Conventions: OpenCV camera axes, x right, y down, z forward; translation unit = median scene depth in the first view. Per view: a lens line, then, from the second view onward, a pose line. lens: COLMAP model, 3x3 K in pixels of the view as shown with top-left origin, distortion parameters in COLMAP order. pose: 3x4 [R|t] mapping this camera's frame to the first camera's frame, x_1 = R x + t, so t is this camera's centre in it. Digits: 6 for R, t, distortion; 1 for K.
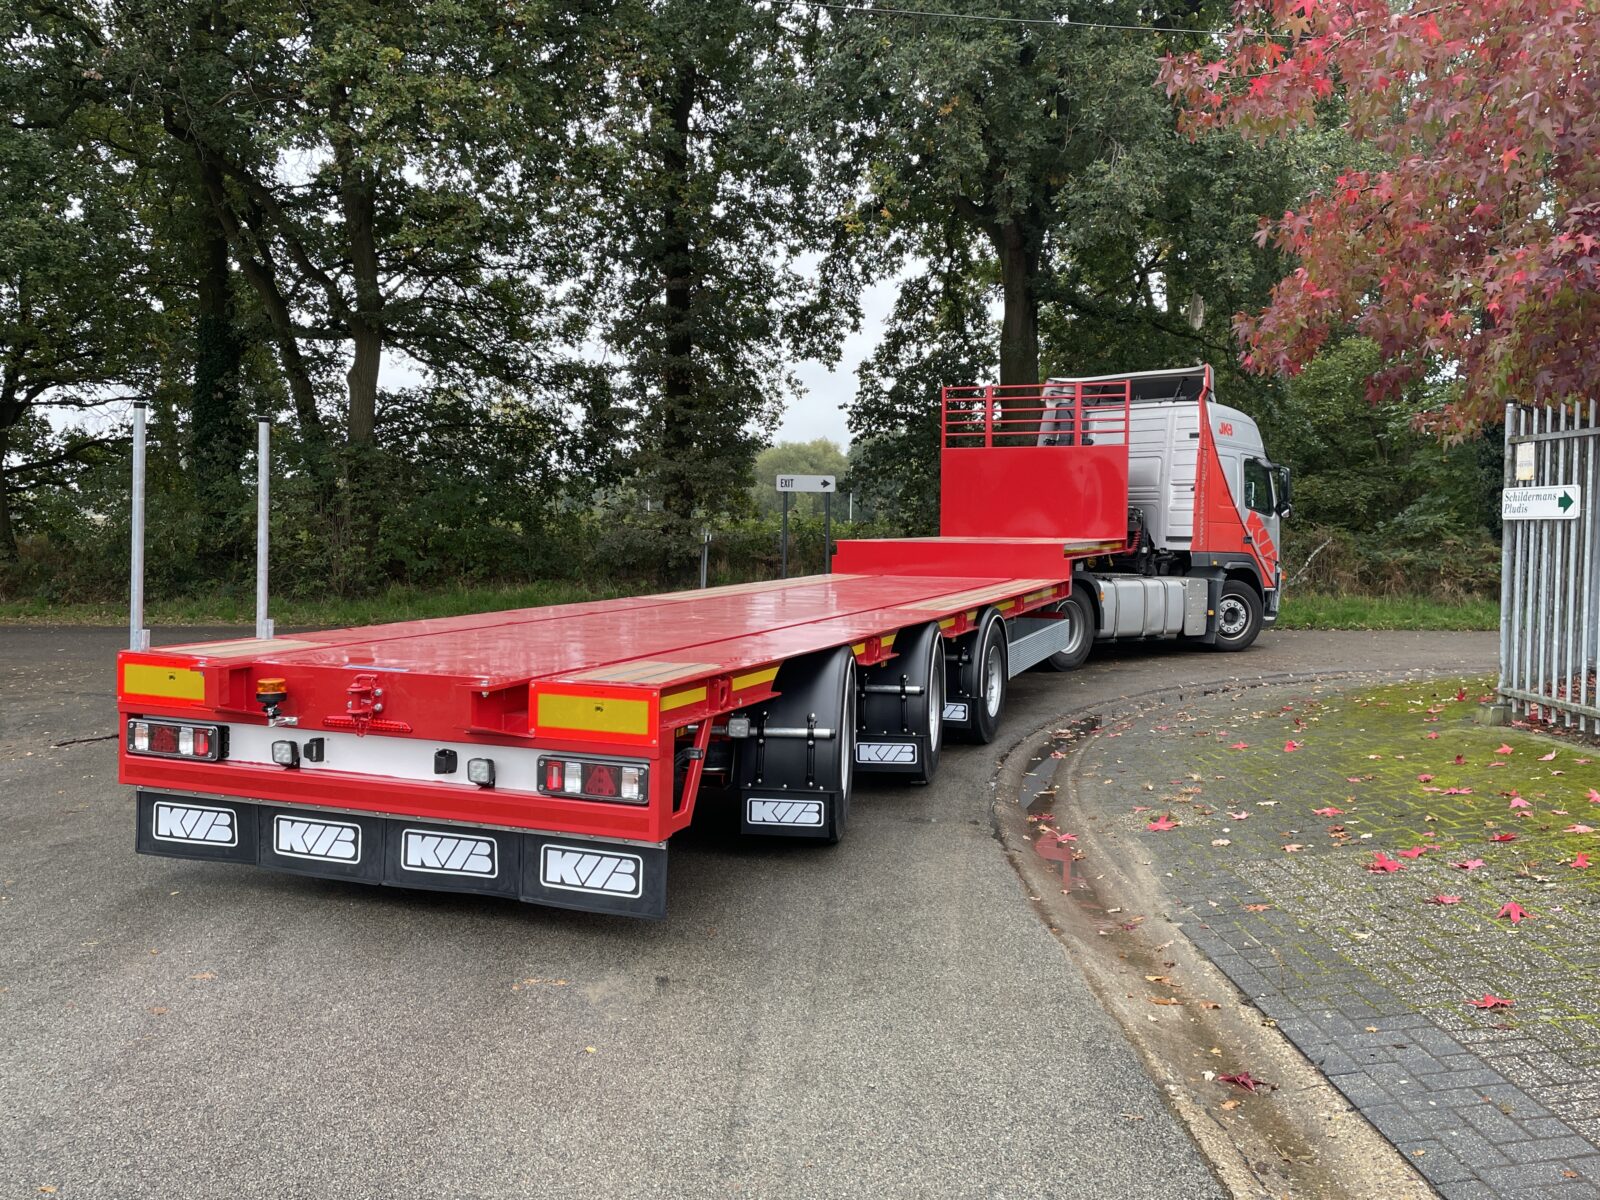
lens RADIAL K [[1353.5, 0, 800.0], [0, 1353.5, 600.0], [0, 0, 1]] dist [0.118935, -0.178279]
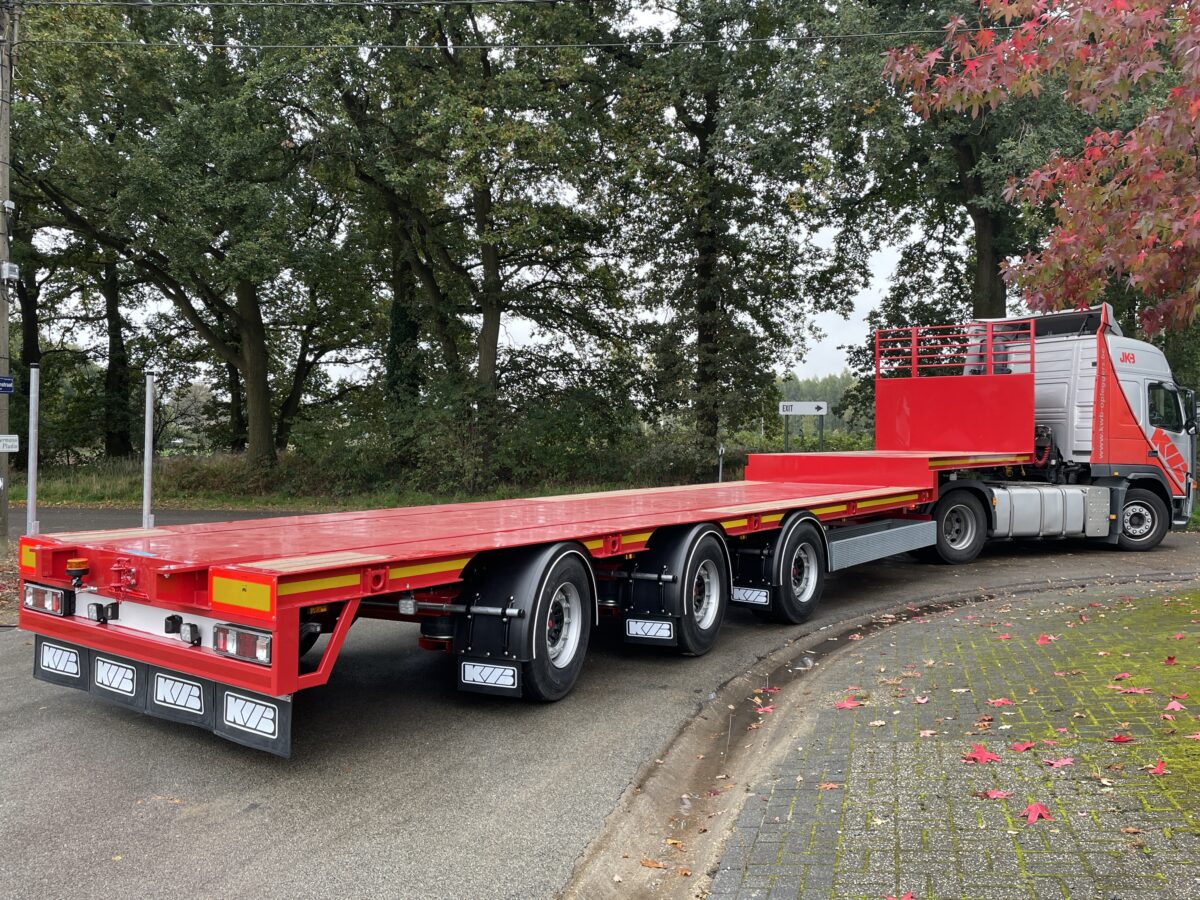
lens RADIAL K [[1015.1, 0, 600.0], [0, 1015.1, 450.0], [0, 0, 1]] dist [0.118935, -0.178279]
pose [[0.959578, -0.001674, -0.281438, 0.122669], [-0.011091, 0.998981, -0.043755, -0.003812], [0.281224, 0.045108, 0.958581, 0.039243]]
